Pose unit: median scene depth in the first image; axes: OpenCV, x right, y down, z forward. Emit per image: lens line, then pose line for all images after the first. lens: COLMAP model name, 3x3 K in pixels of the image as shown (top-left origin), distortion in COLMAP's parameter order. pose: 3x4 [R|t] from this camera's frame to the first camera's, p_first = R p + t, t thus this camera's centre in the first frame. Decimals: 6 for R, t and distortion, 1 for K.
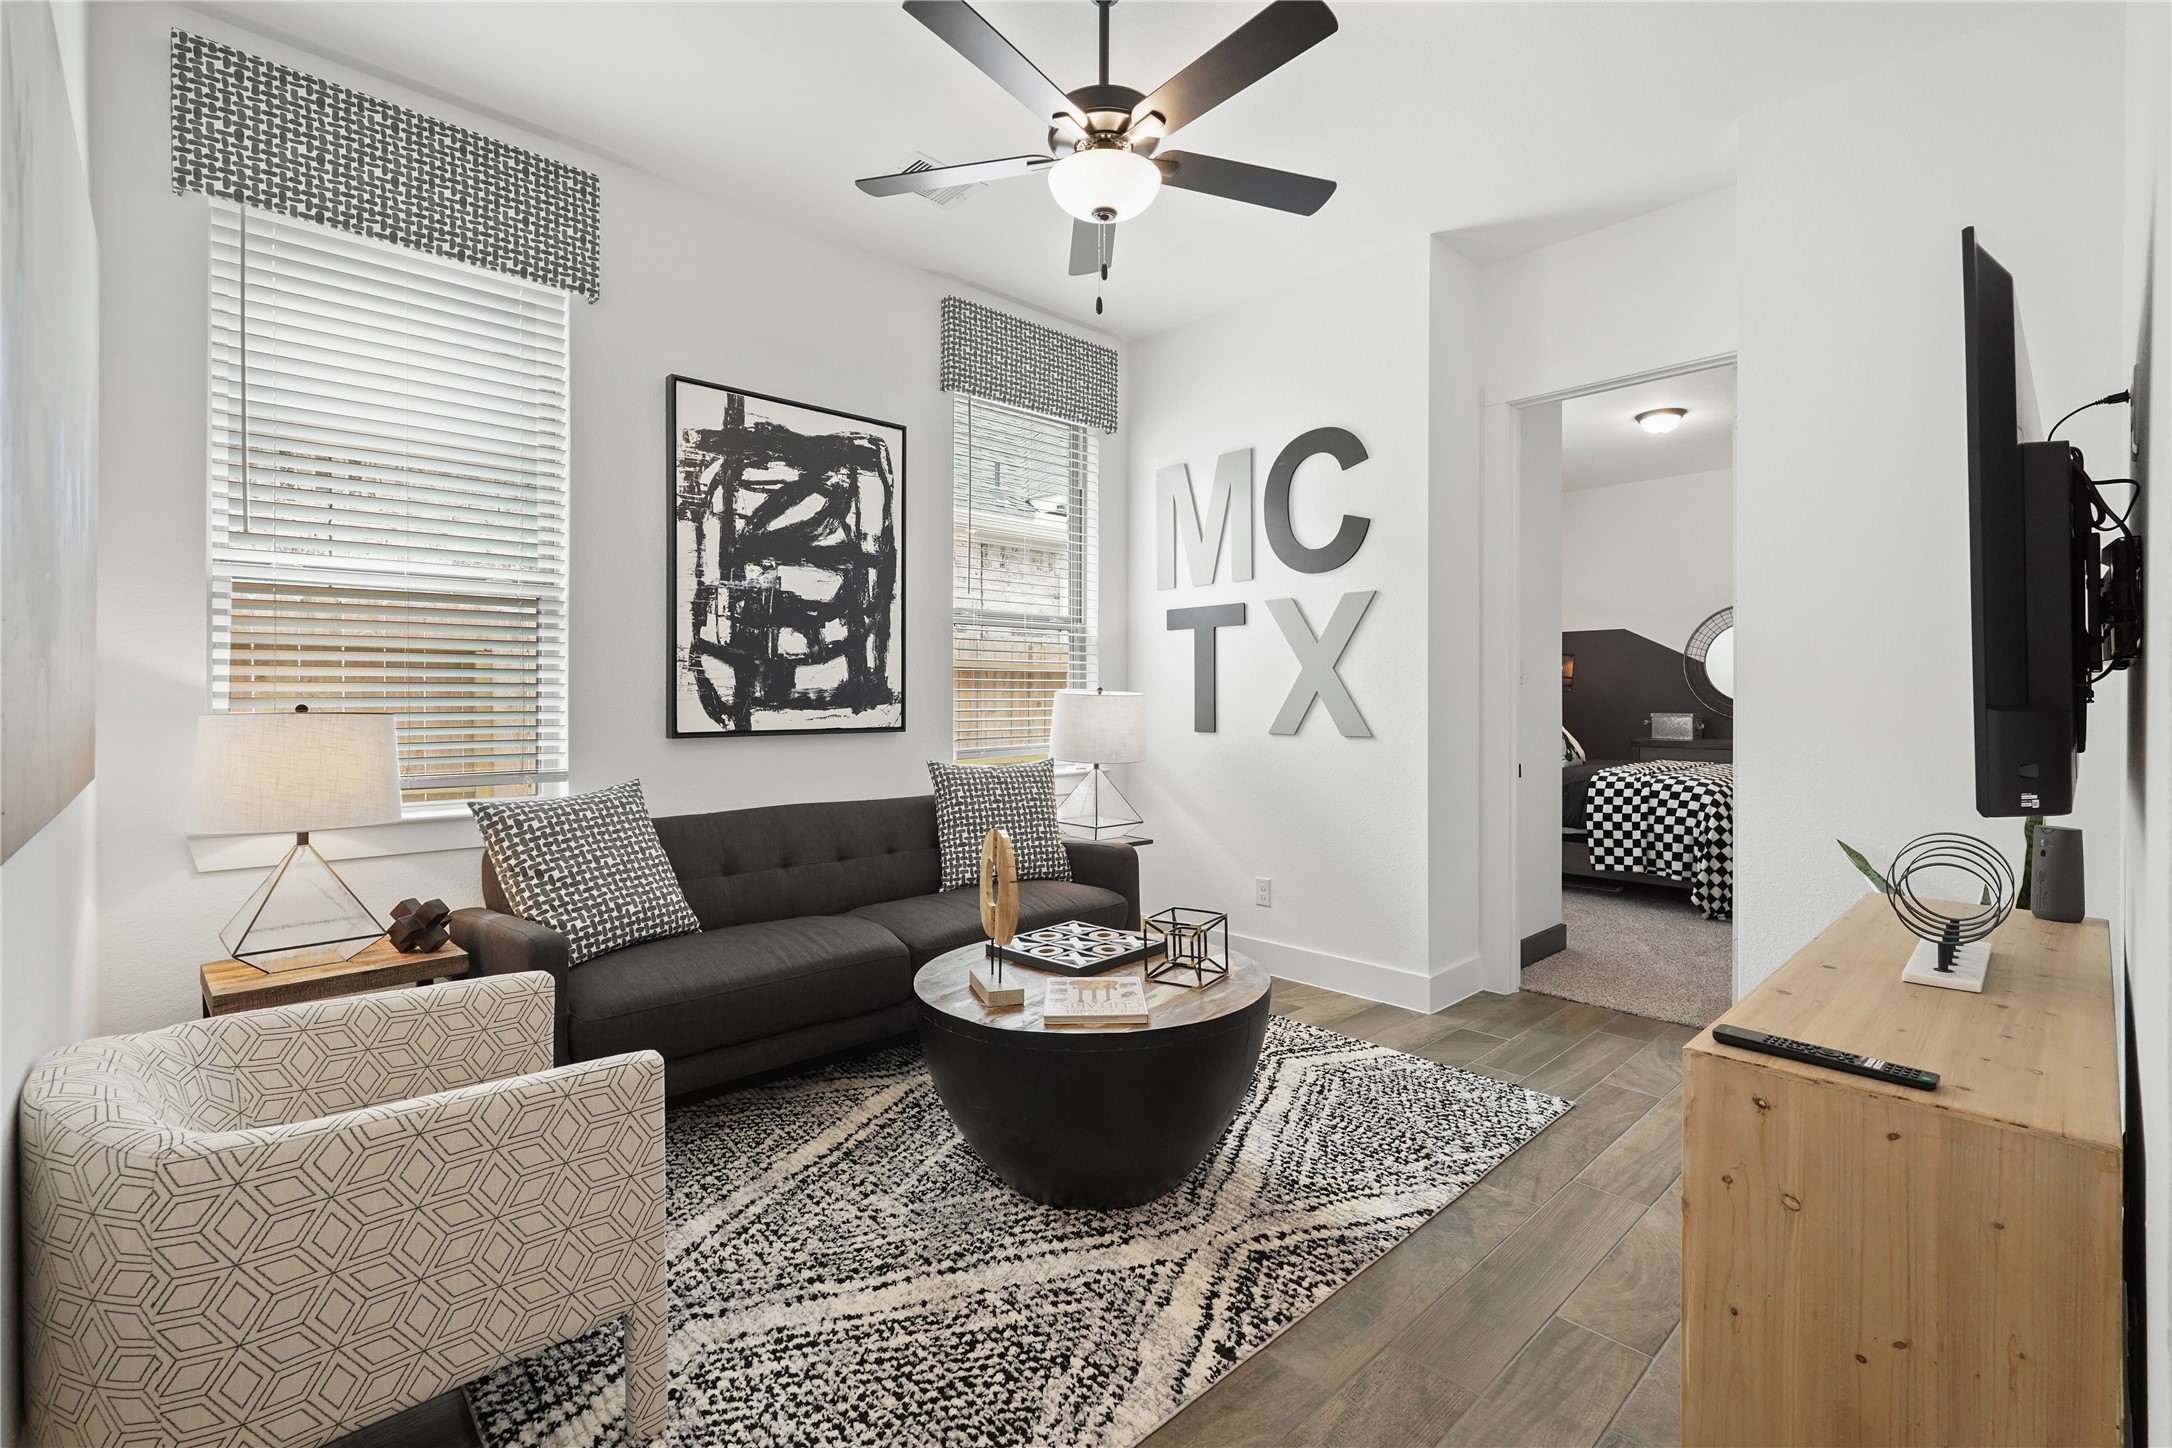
lens RADIAL K [[969.9, 0, 1083.3], [0, 969.9, 718.9], [0, 0, 1]] dist [-0.007108, 0.003017]
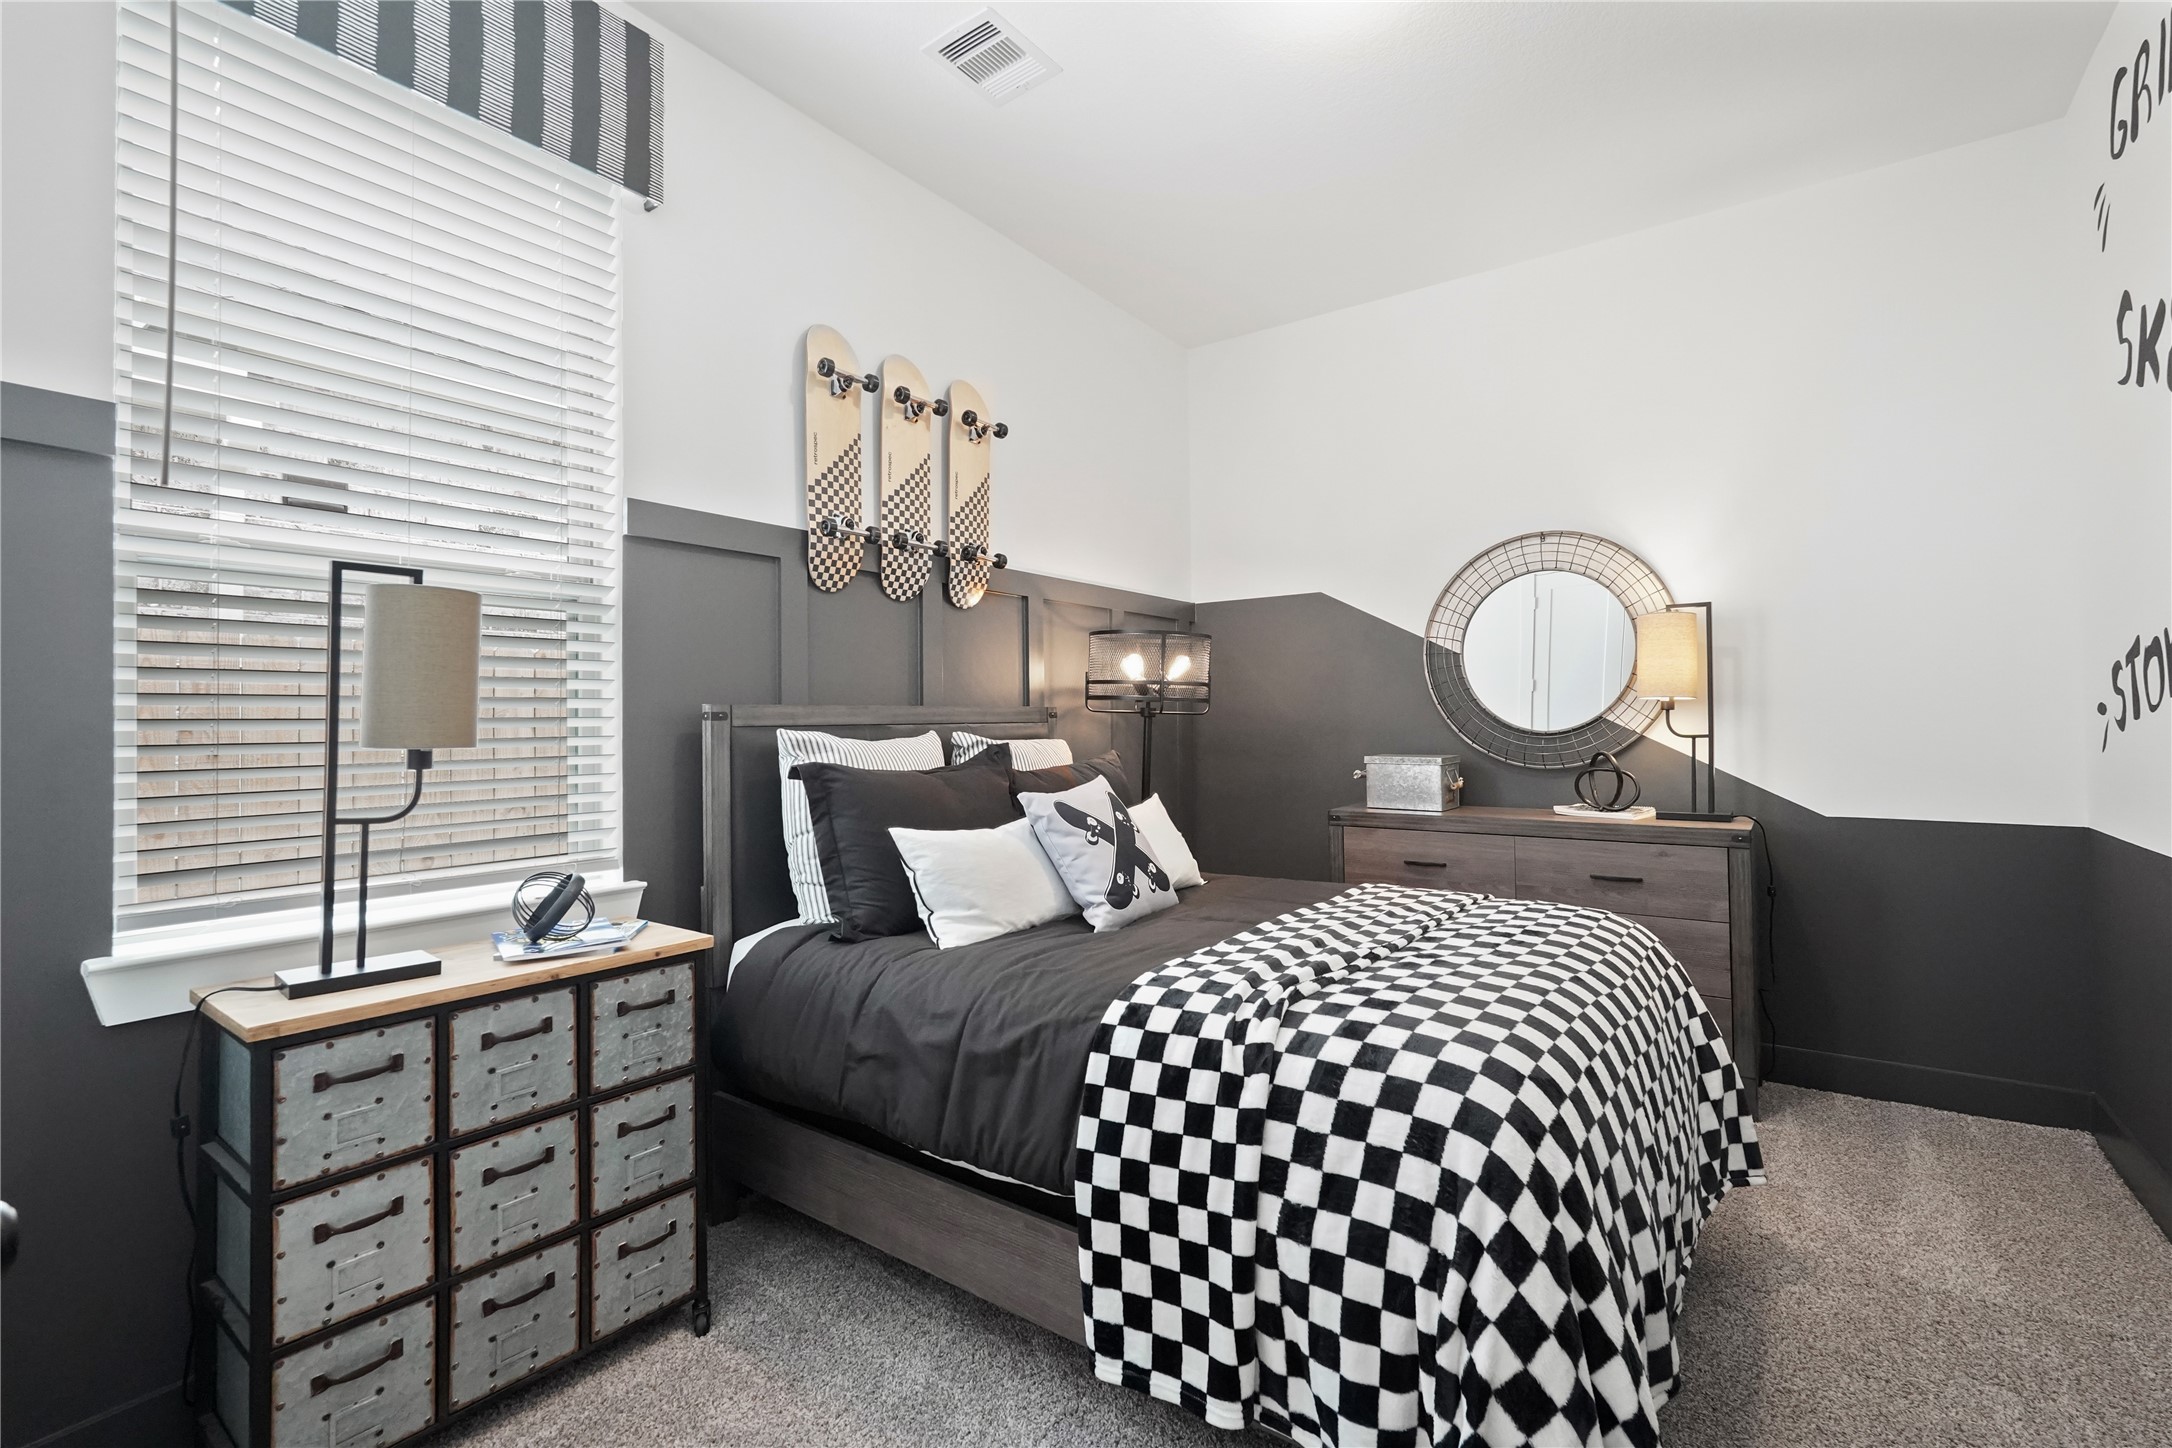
lens RADIAL K [[969.9, 0, 1083.4], [0, 969.9, 720.7], [0, 0, 1]] dist [-0.007108, 0.003017]
pose [[0.981456, -0.007908, 0.191523, 0.488502], [0.011789, 0.999747, -0.019131, -0.021416], [-0.191324, 0.021034, 0.981302, 0.752841]]
